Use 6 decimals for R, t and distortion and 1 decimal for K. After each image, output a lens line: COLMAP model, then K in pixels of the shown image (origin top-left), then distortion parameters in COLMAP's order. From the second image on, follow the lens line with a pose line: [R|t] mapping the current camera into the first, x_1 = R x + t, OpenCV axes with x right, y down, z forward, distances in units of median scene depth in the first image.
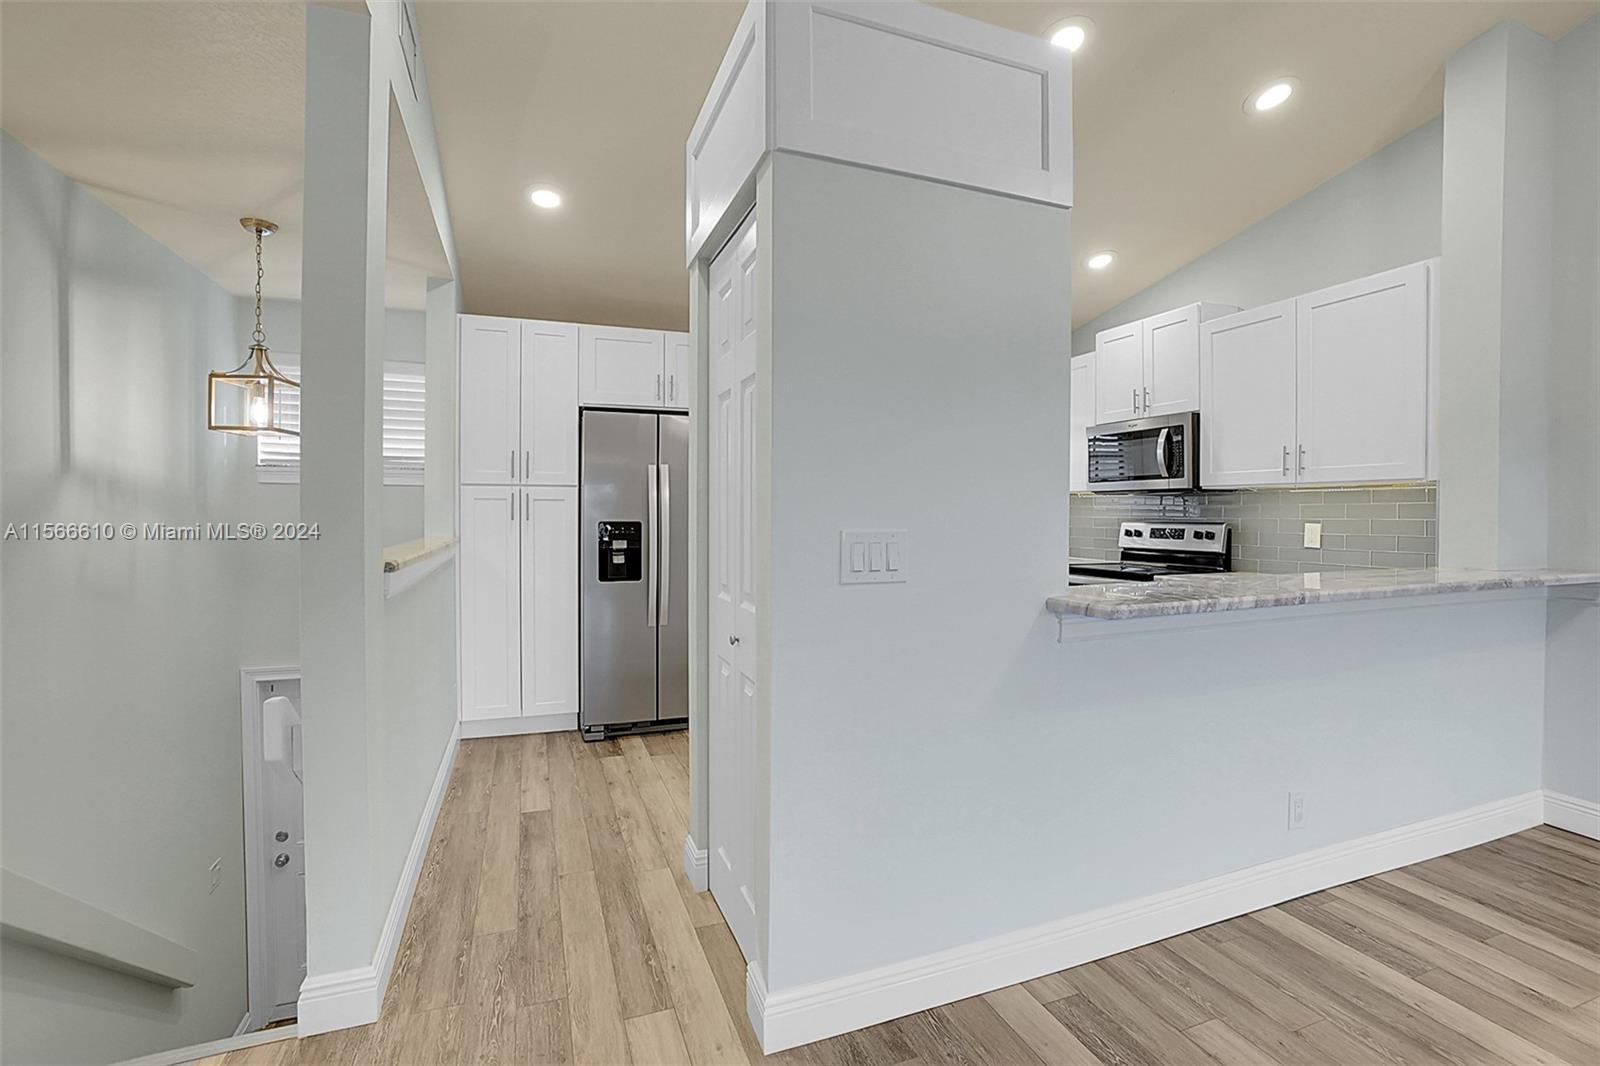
lens RADIAL K [[709.6, 0, 790.6], [0, 709.6, 523.8], [0, 0, 1]] dist [-0.065279, 0.023844]
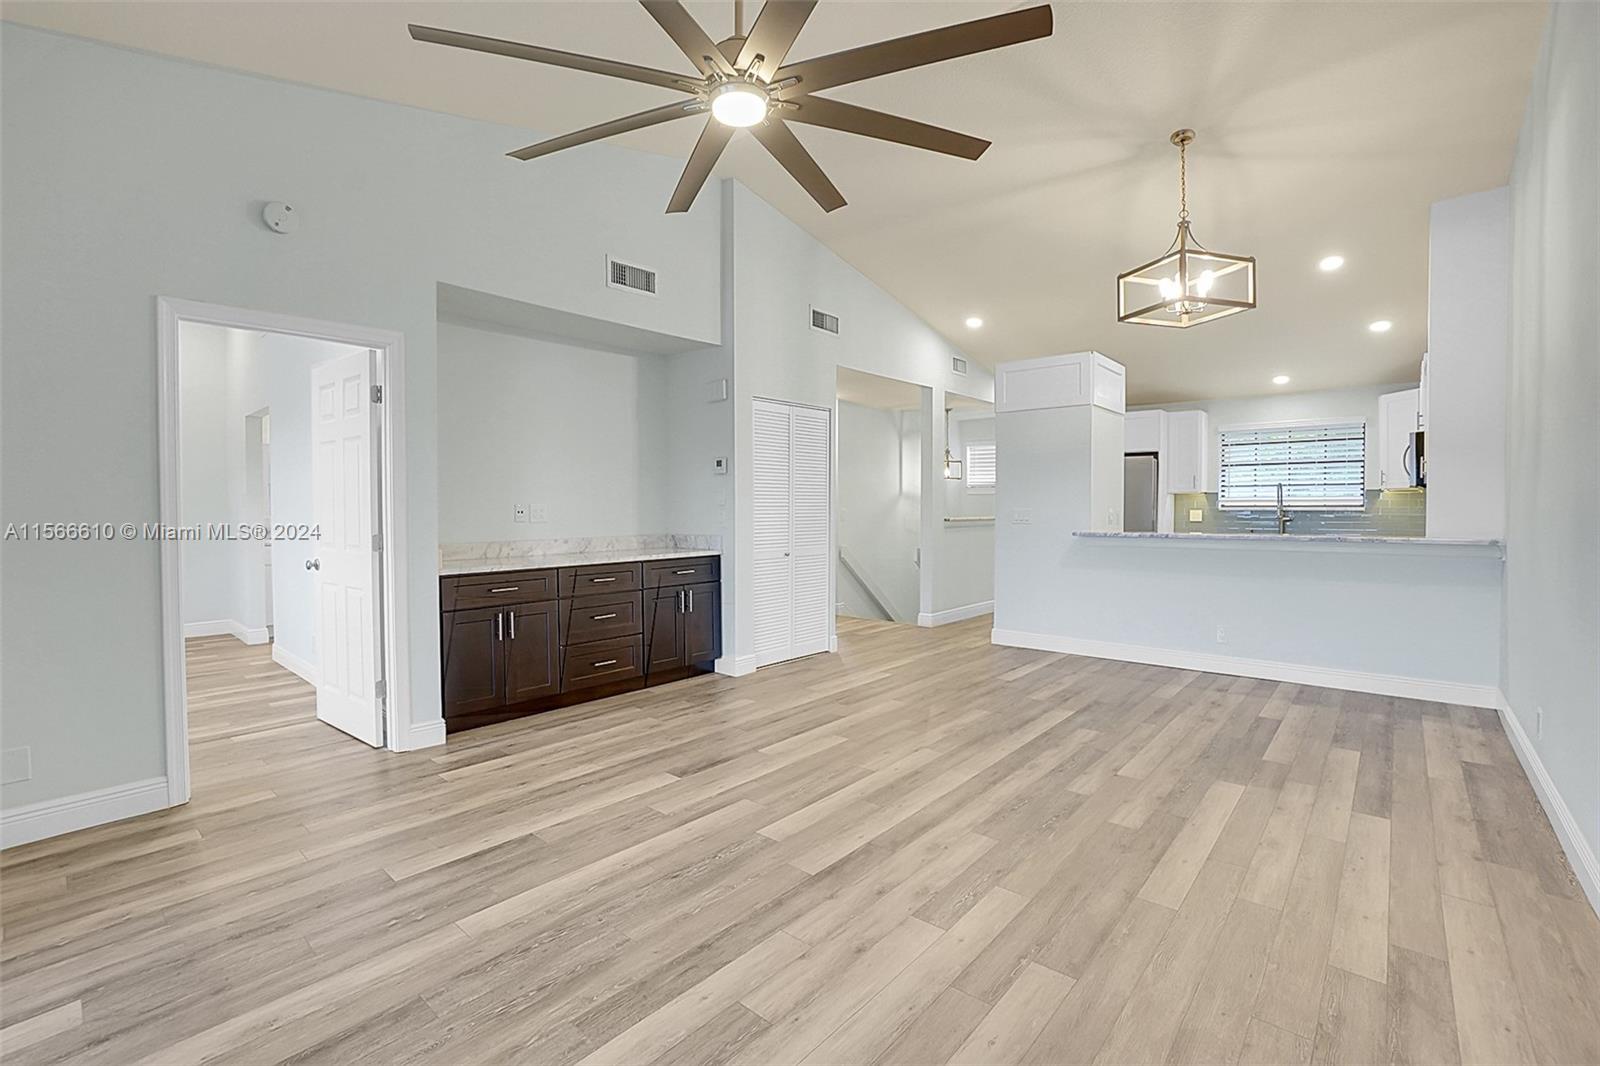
lens RADIAL K [[709.6, 0, 790.6], [0, 709.6, 523.8], [0, 0, 1]] dist [-0.065279, 0.023844]
pose [[0.464422, 0.016548, -0.885459, 1.206697], [-0.009881, 0.999860, 0.013504, 0.019065], [0.885559, 0.002478, 0.464520, -0.760046]]
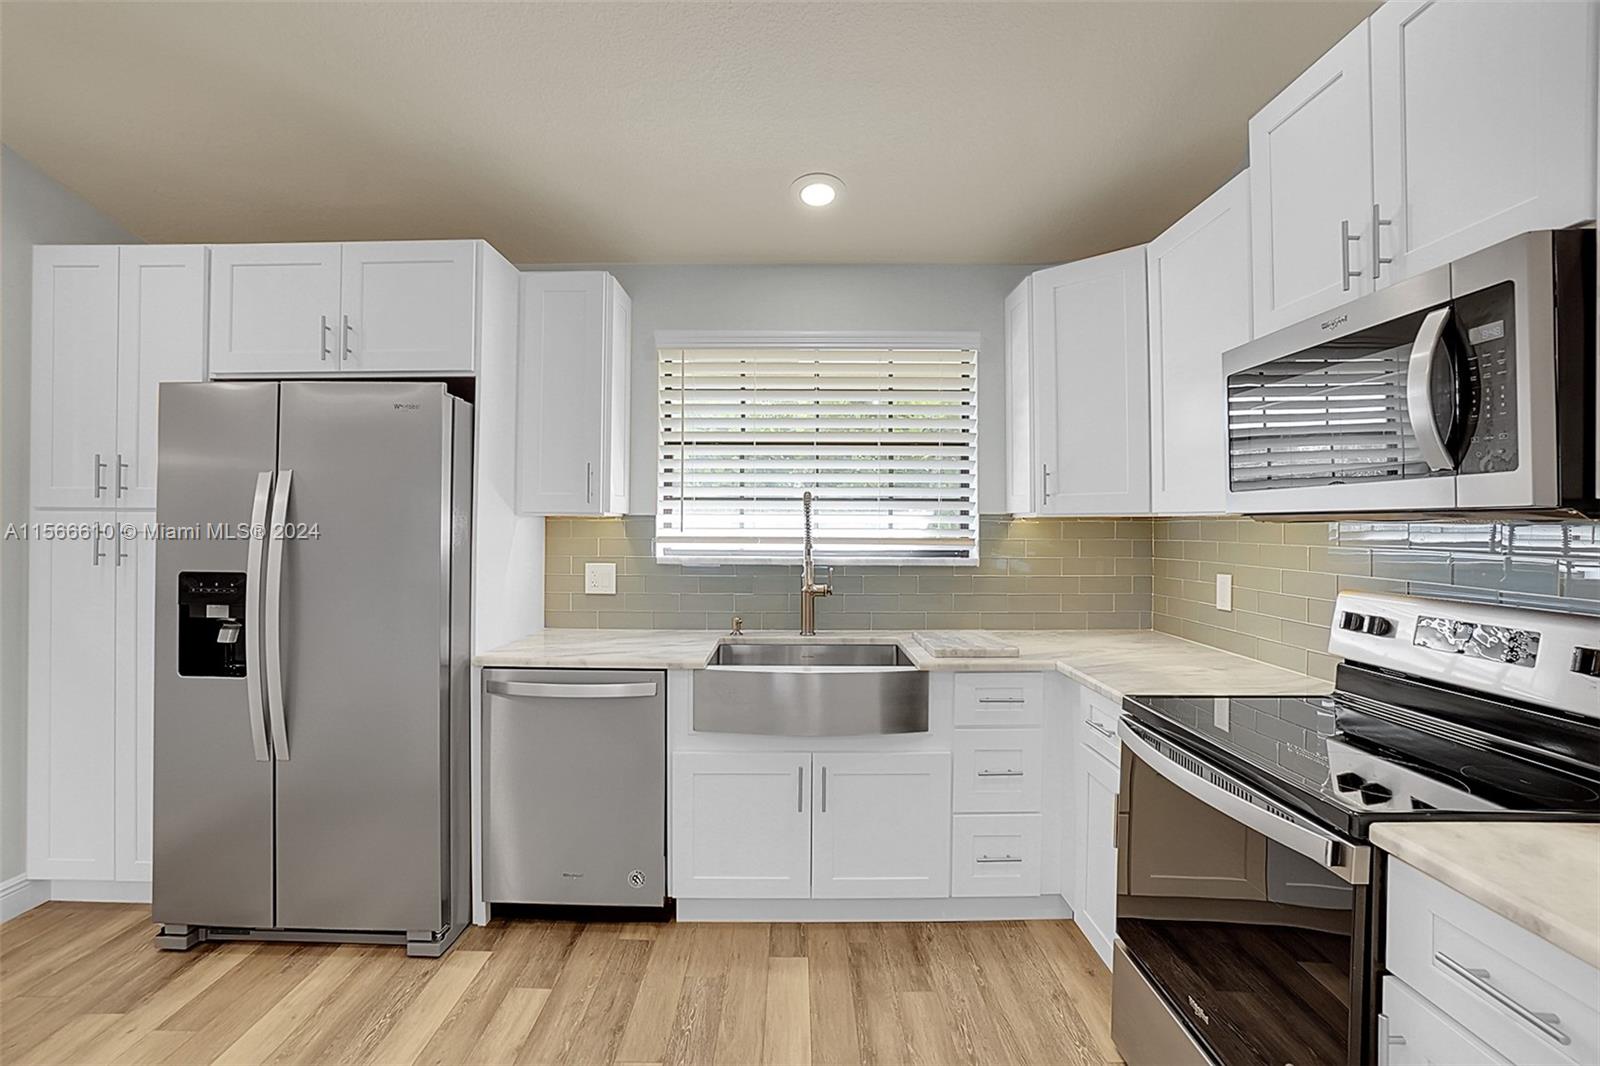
lens RADIAL K [[709.6, 0, 790.6], [0, 709.6, 523.8], [0, 0, 1]] dist [-0.065279, 0.023844]
pose [[0.935631, 0.002732, -0.352970, 0.386396], [-0.009441, 0.999806, -0.017288, -0.036494], [0.352854, 0.019508, 0.935475, 0.639078]]
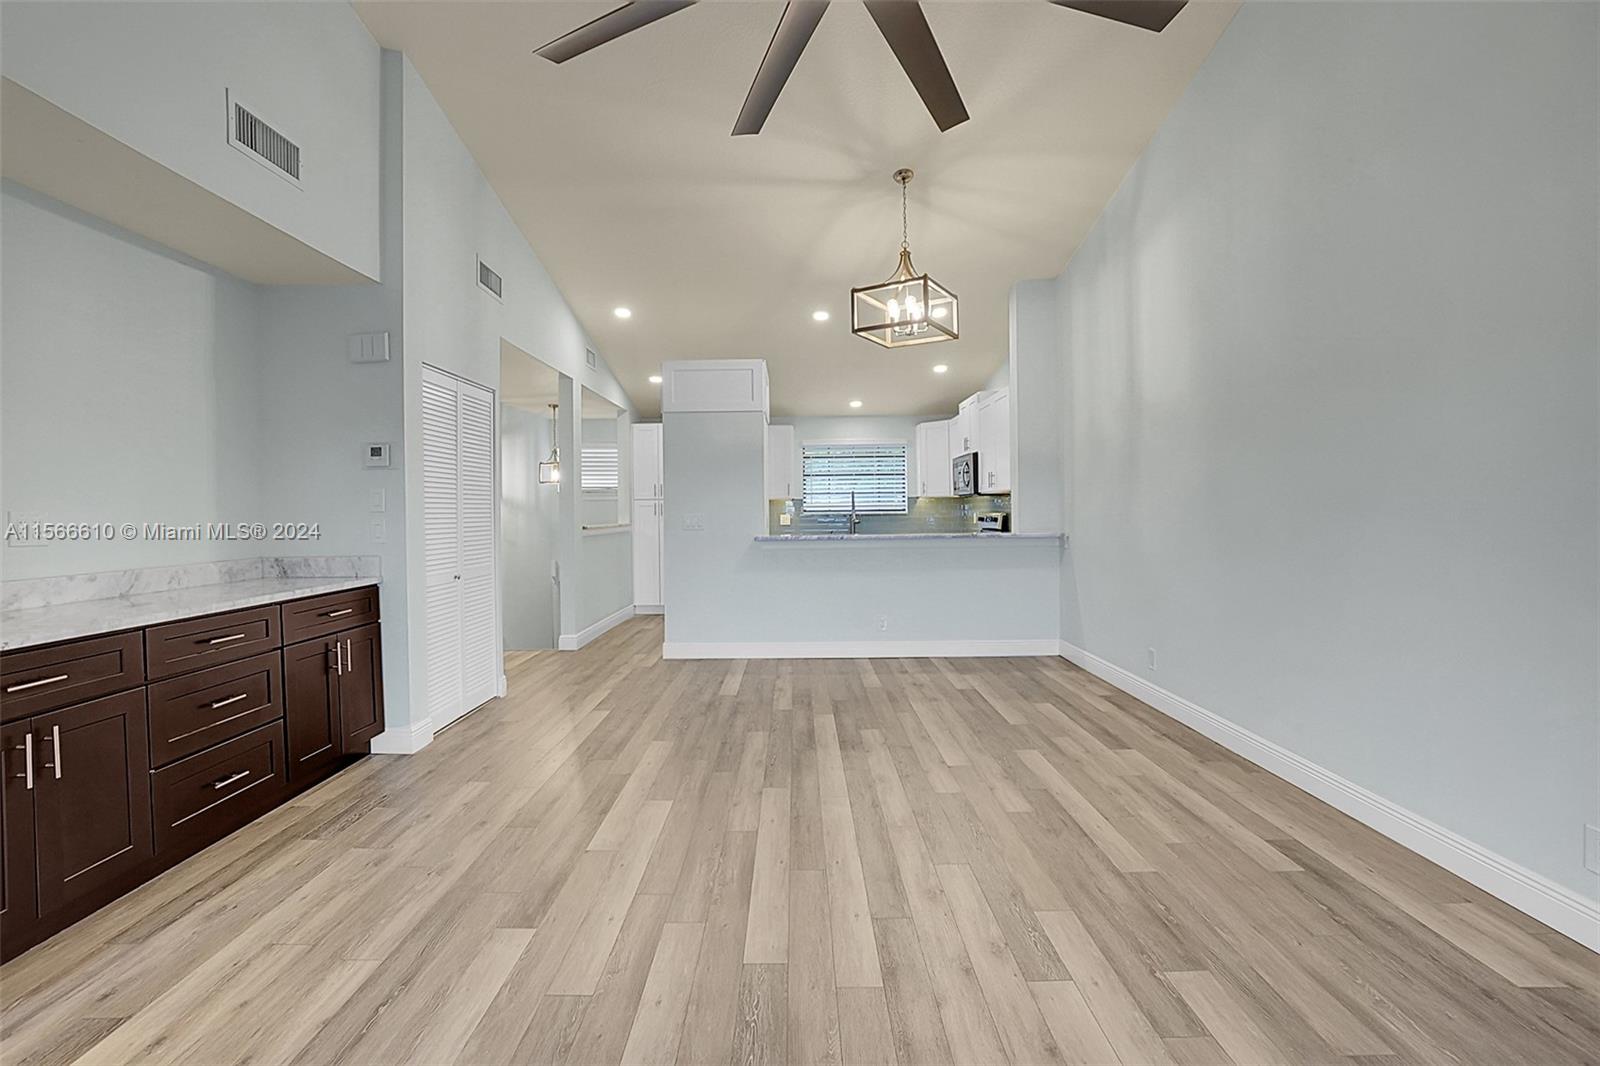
lens RADIAL K [[709.6, 0, 790.6], [0, 709.6, 523.8], [0, 0, 1]] dist [-0.065279, 0.023844]
pose [[0.933226, -0.007105, -0.359220, 0.789964], [0.007861, 0.999969, 0.000642, 0.022506], [0.359204, -0.003422, 0.933253, -0.913320]]
